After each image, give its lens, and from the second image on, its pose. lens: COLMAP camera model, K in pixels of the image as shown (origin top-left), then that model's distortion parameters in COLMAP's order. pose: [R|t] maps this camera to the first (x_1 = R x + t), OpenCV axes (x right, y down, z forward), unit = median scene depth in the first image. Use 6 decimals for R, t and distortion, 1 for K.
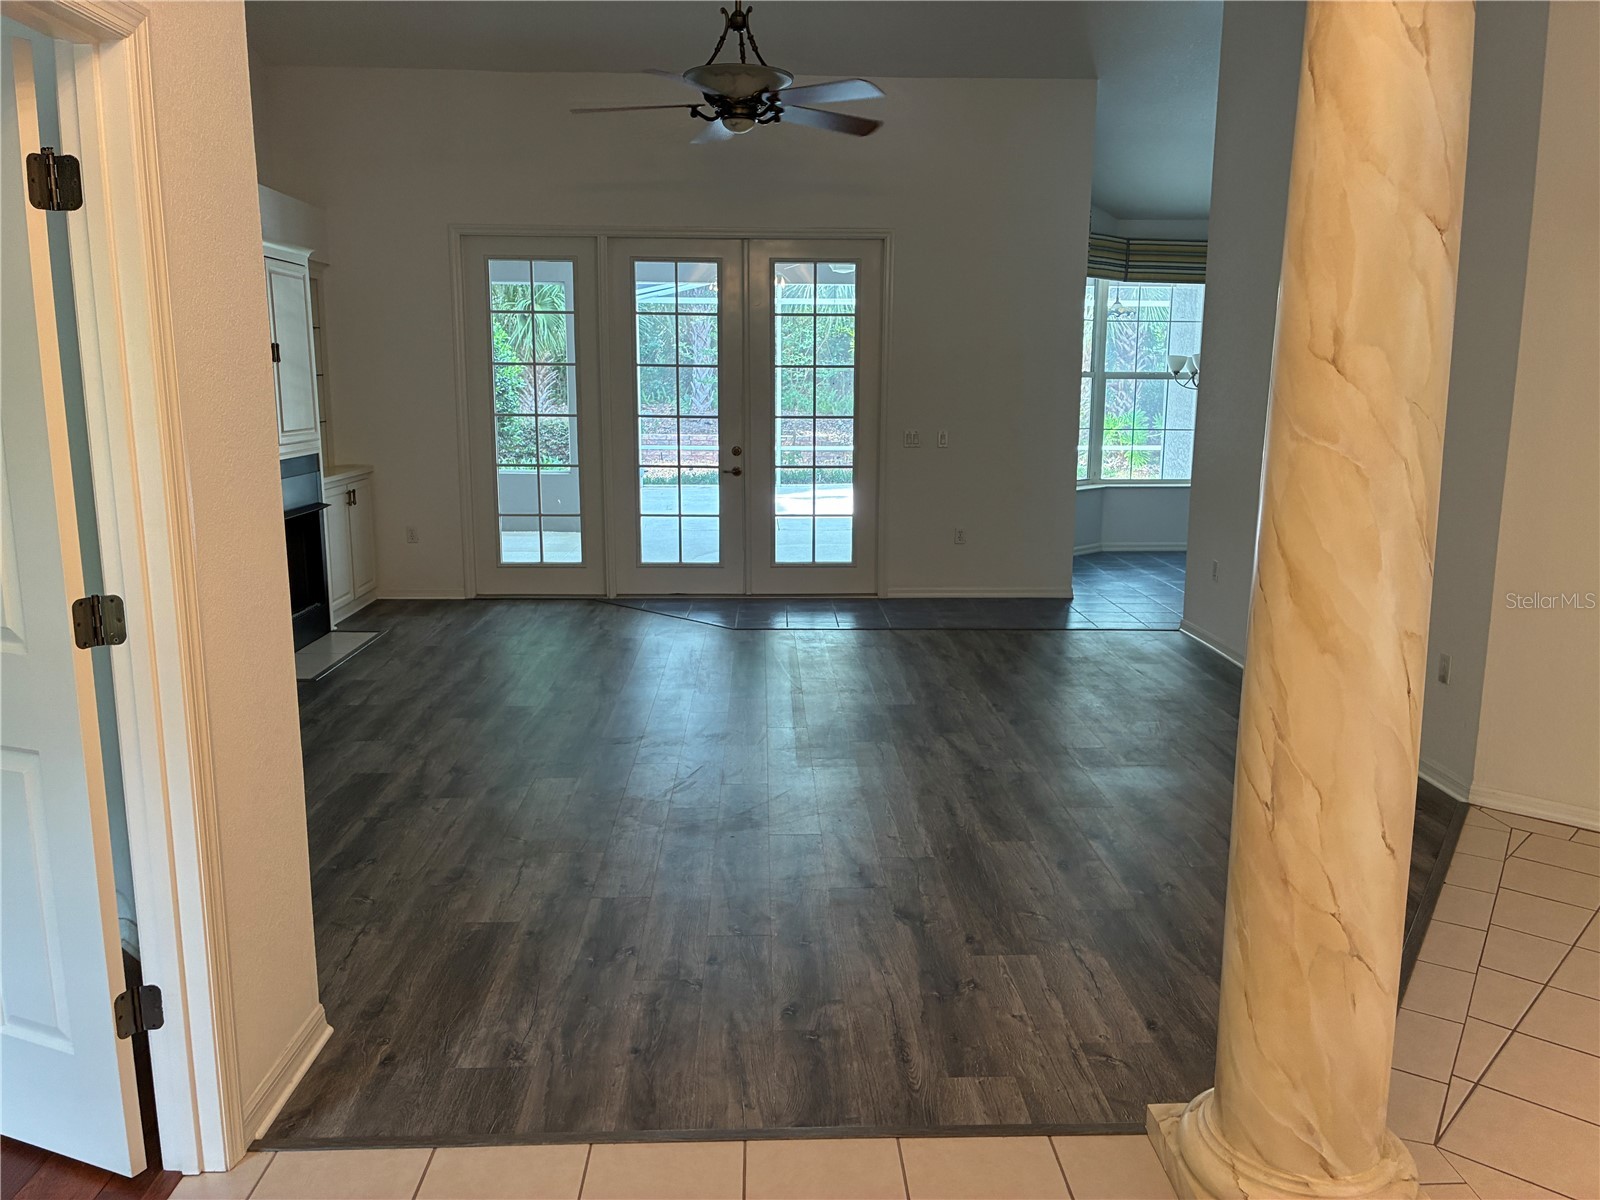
lens RADIAL K [[1253.8, 0, 796.1], [0, 1253.8, 603.0], [0, 0, 1]] dist [0.067933, -0.070705]
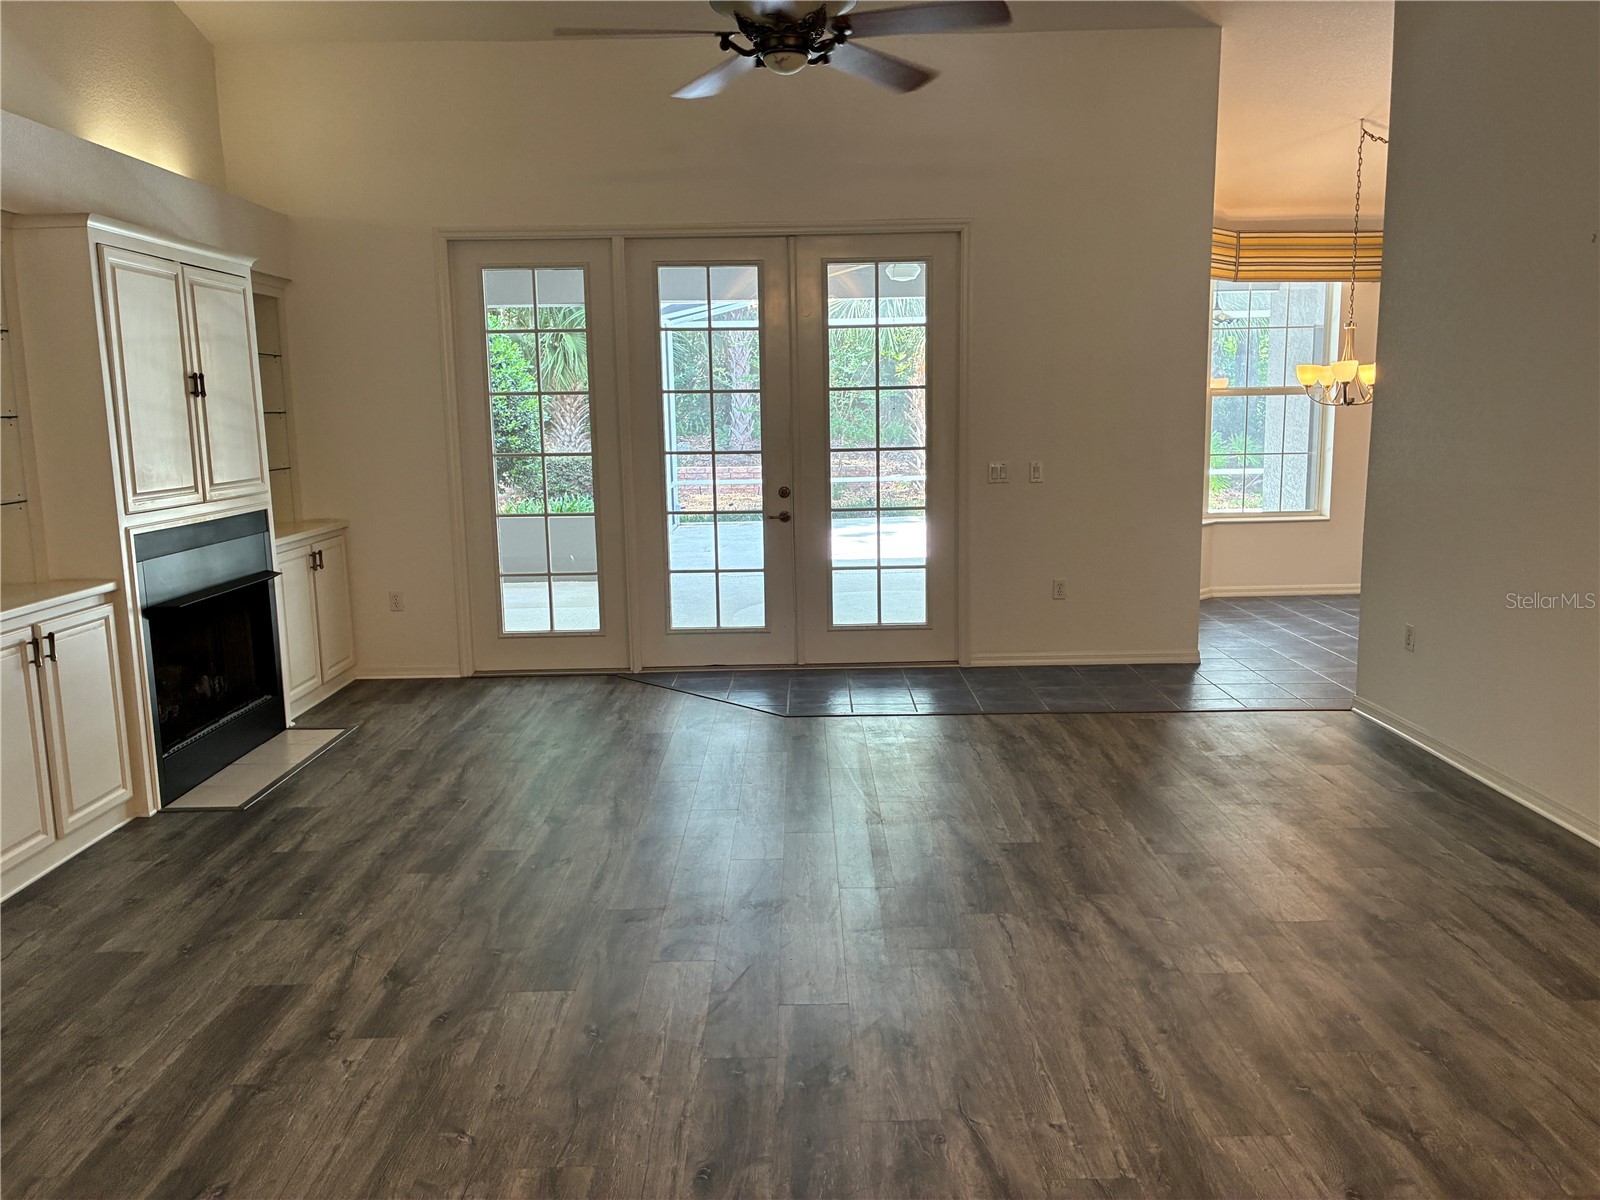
lens RADIAL K [[1253.8, 0, 800.3], [0, 1253.8, 595.2], [0, 0, 1]] dist [0.067933, -0.070705]
pose [[0.999380, -0.018338, -0.030060, -0.015544], [0.017506, 0.999463, -0.027699, -0.035690], [0.030552, 0.027156, 0.999164, 0.208207]]
